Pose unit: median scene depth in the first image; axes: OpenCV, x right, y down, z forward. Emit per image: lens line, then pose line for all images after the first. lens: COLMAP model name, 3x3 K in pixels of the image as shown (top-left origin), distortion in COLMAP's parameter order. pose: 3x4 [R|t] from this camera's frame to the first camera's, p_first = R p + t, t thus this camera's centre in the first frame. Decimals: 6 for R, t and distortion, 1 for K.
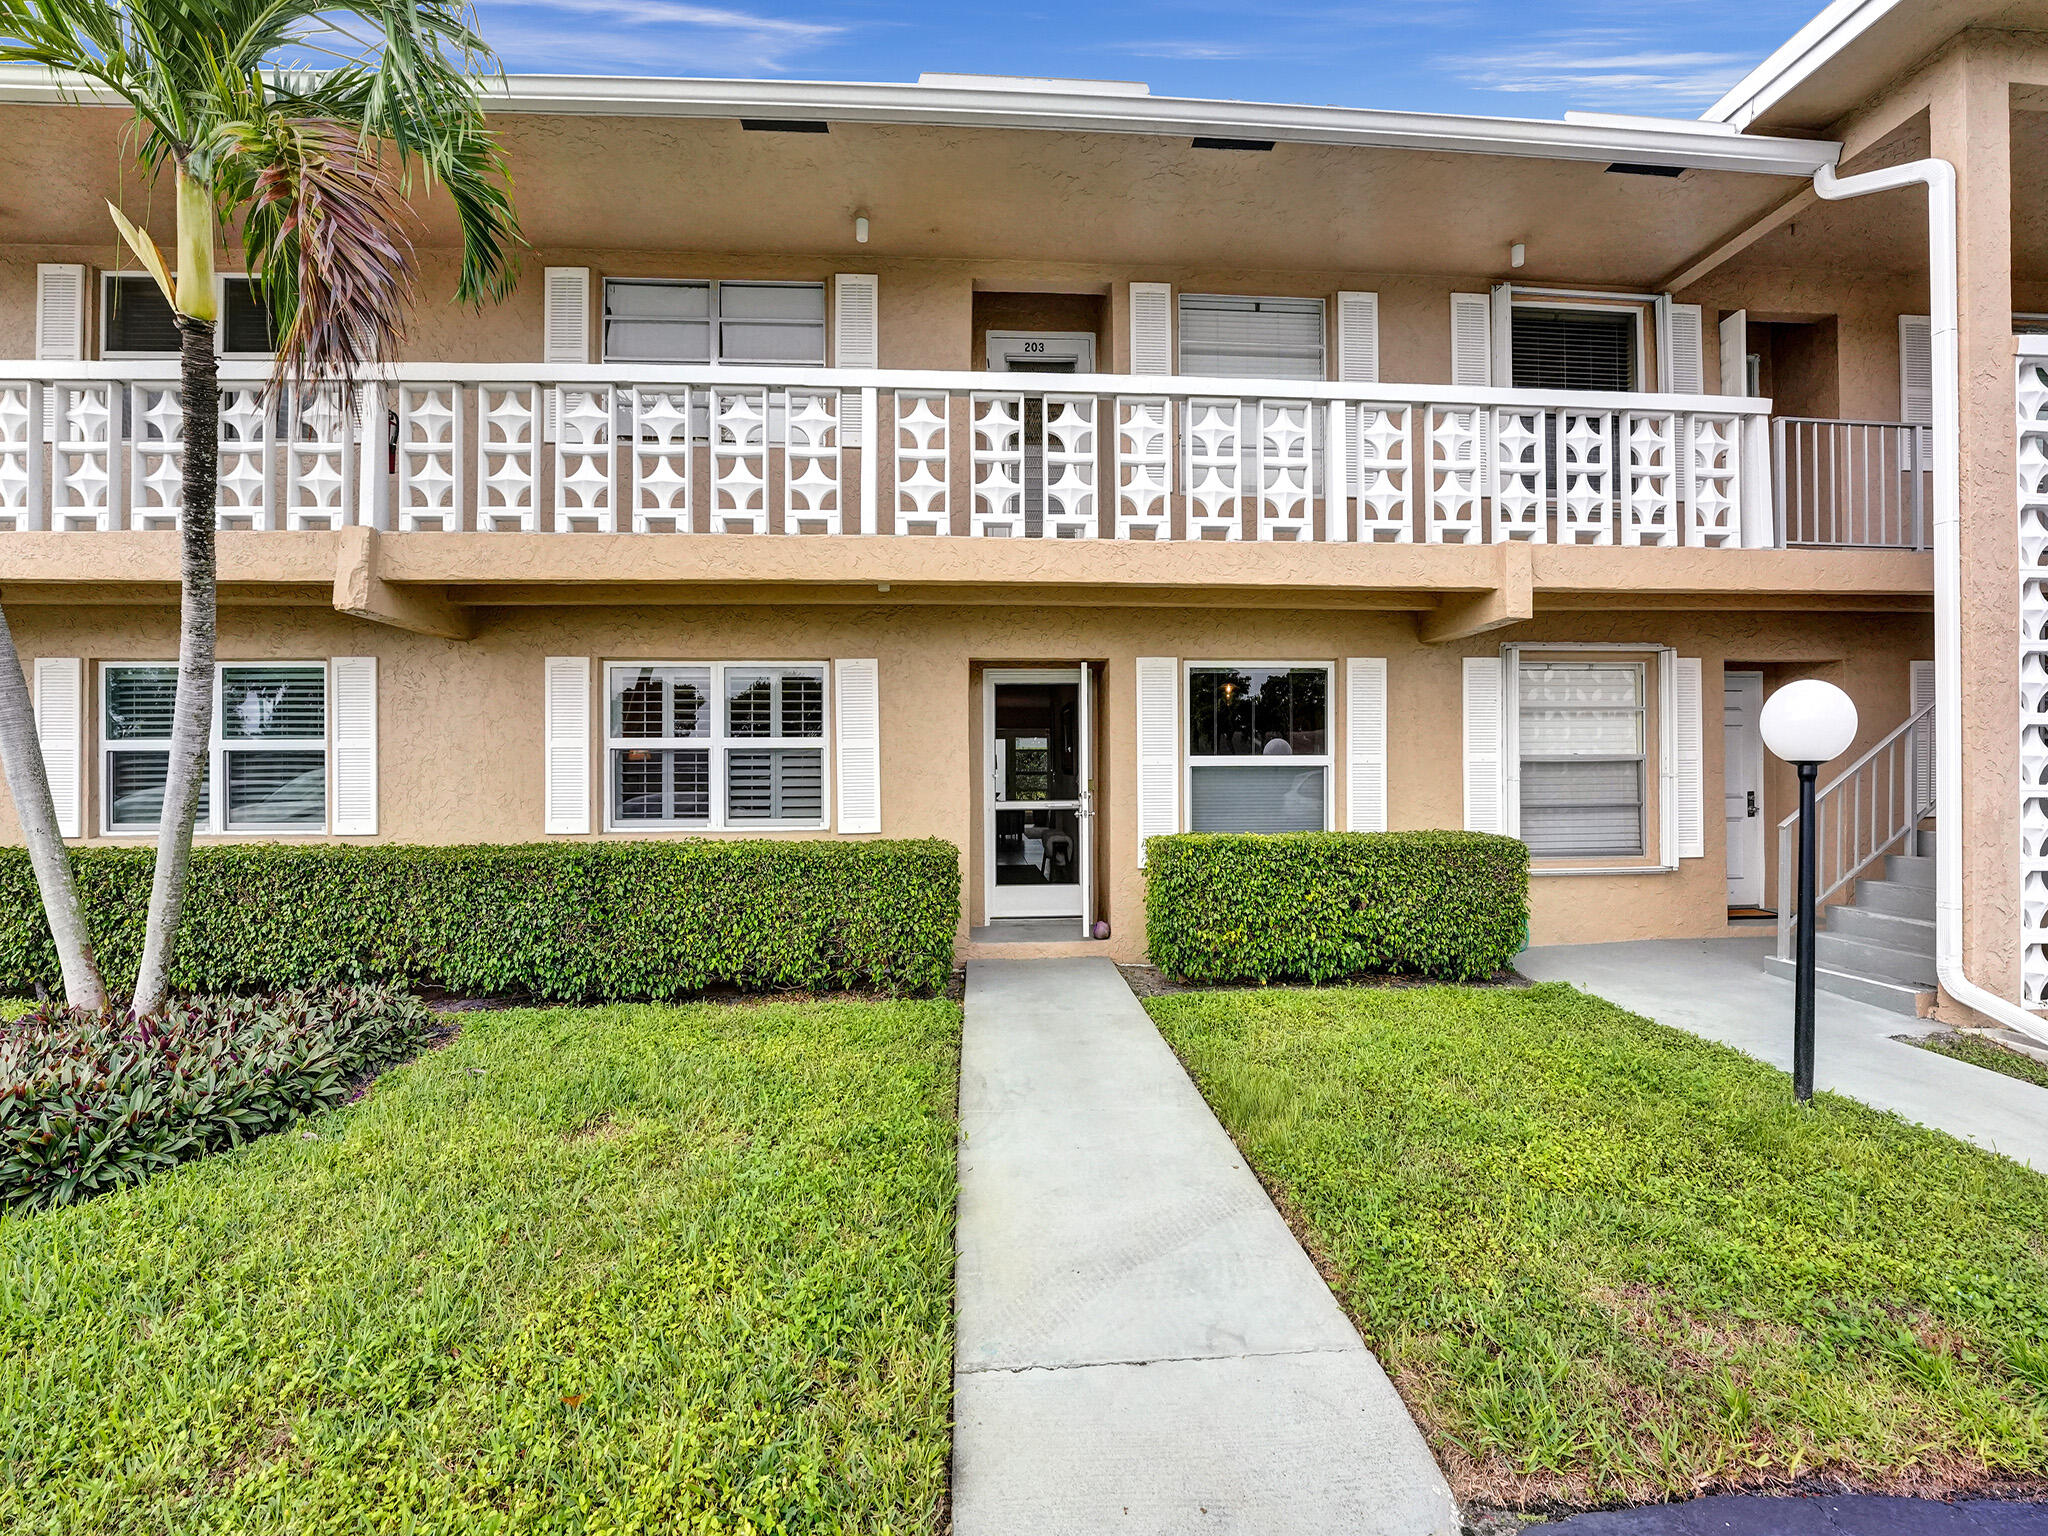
lens RADIAL K [[837.2, 0, 1016.2], [0, 837.2, 761.8], [0, 0, 1]] dist [-0.016173, 0.000454]
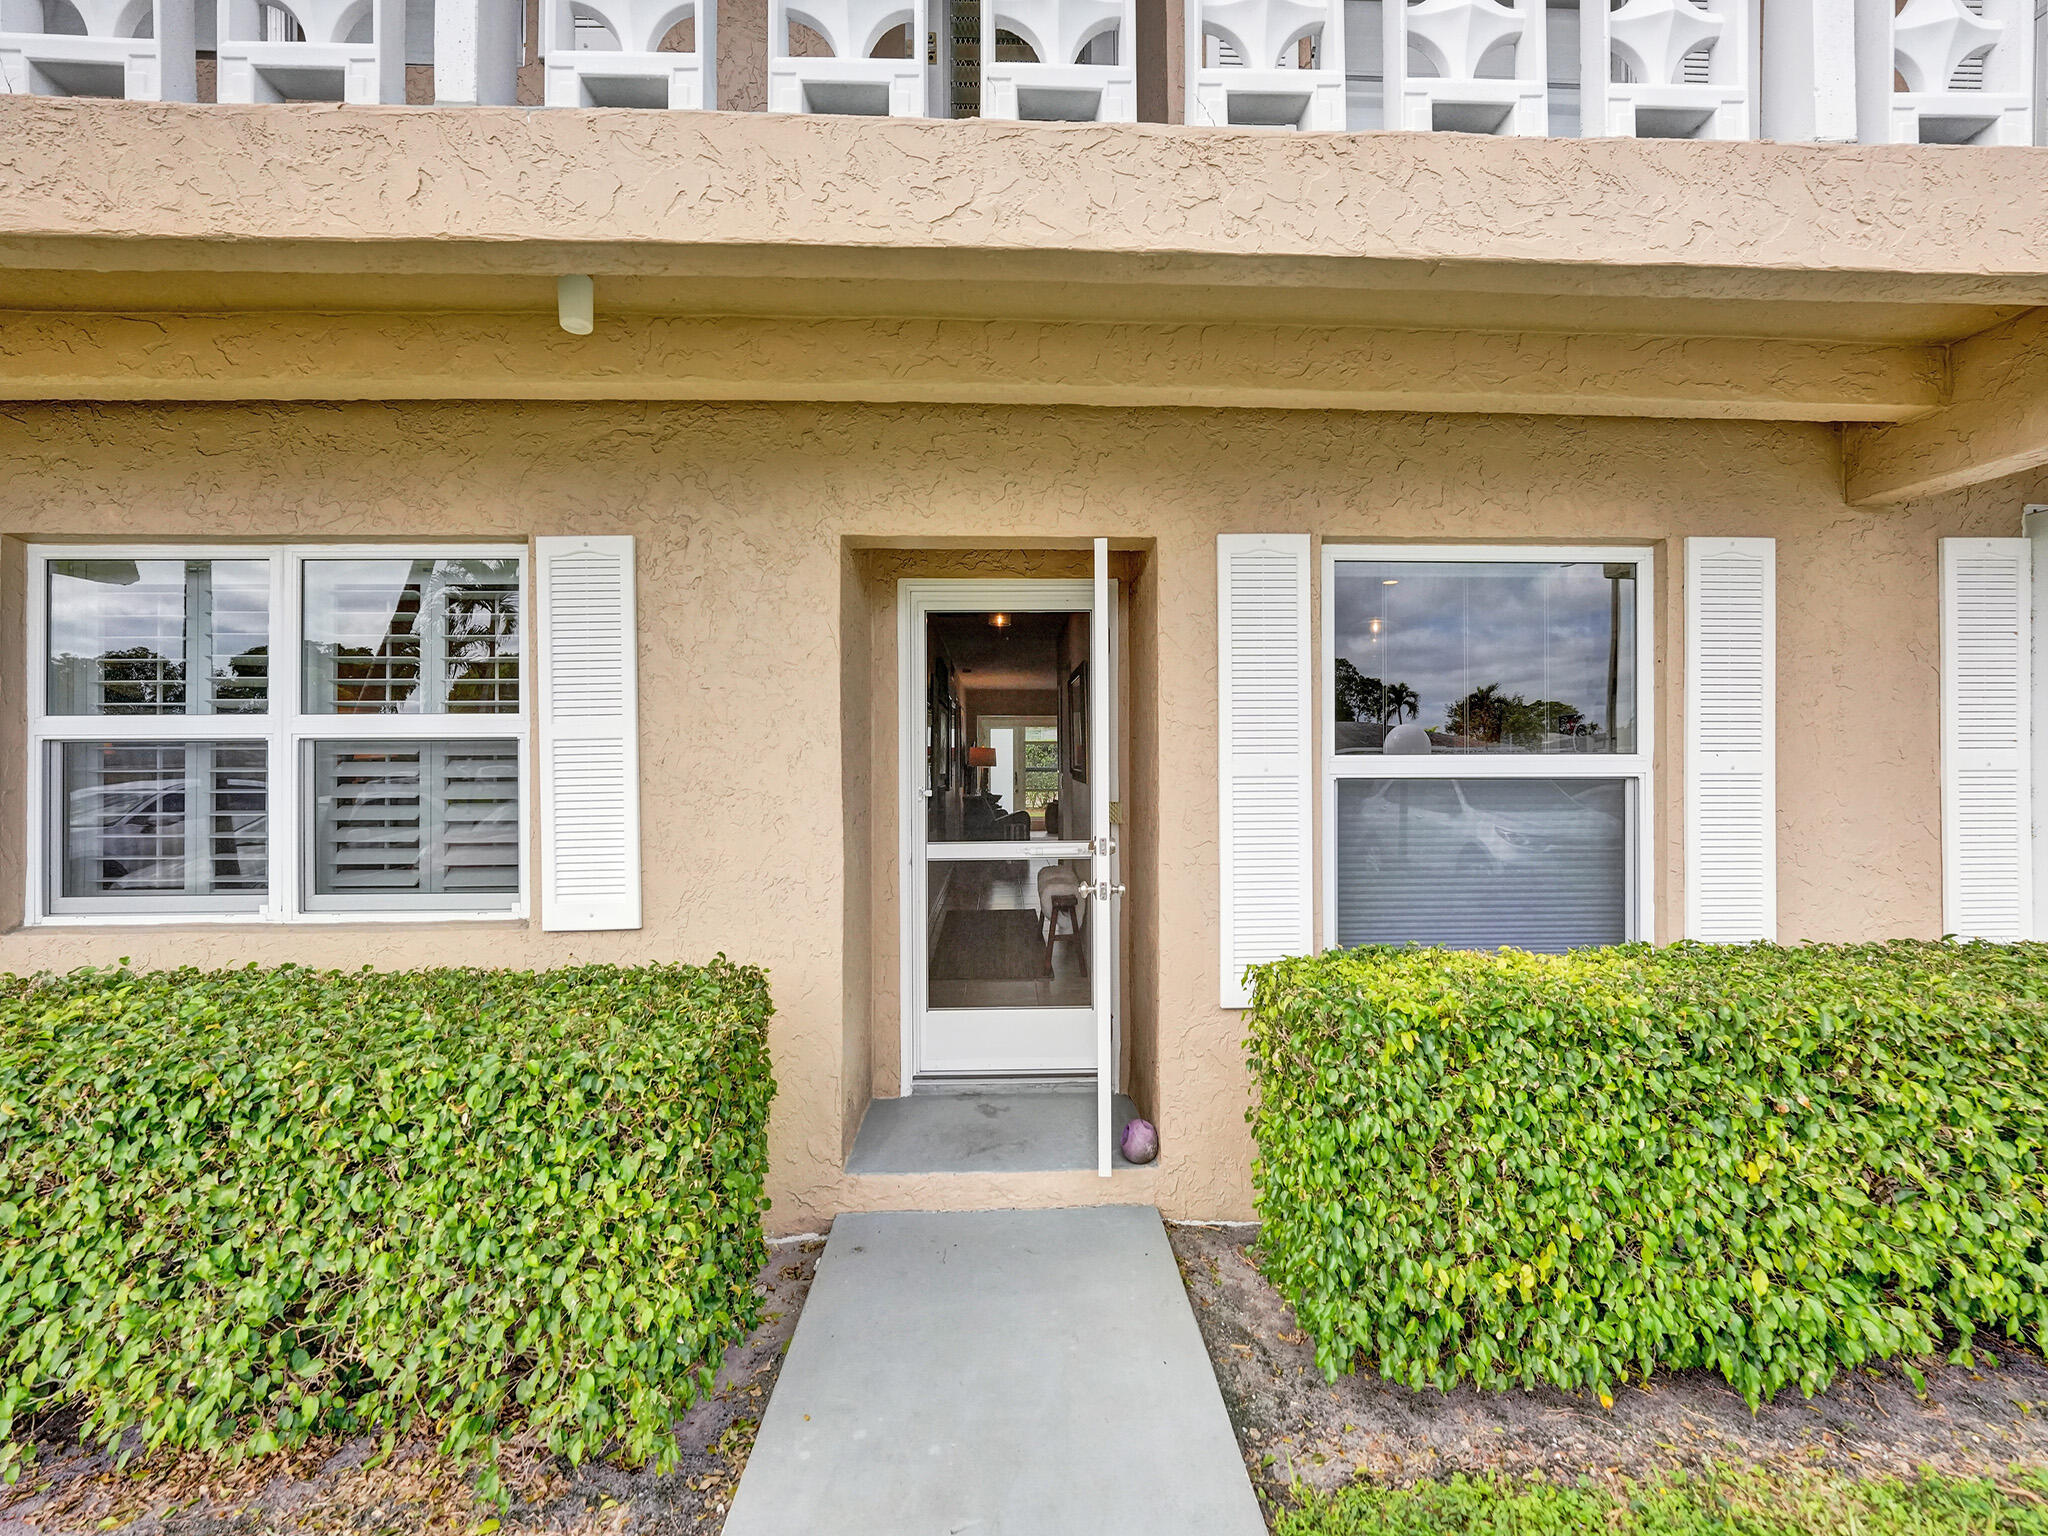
lens RADIAL K [[837.2, 0, 1036.8], [0, 837.2, 761.6], [0, 0, 1]] dist [-0.016173, 0.000454]
pose [[0.999997, 0.000788, -0.002103, 0.048105], [-0.000773, 0.999972, 0.007497, -0.007184], [0.002108, -0.007495, 0.999970, 0.555432]]
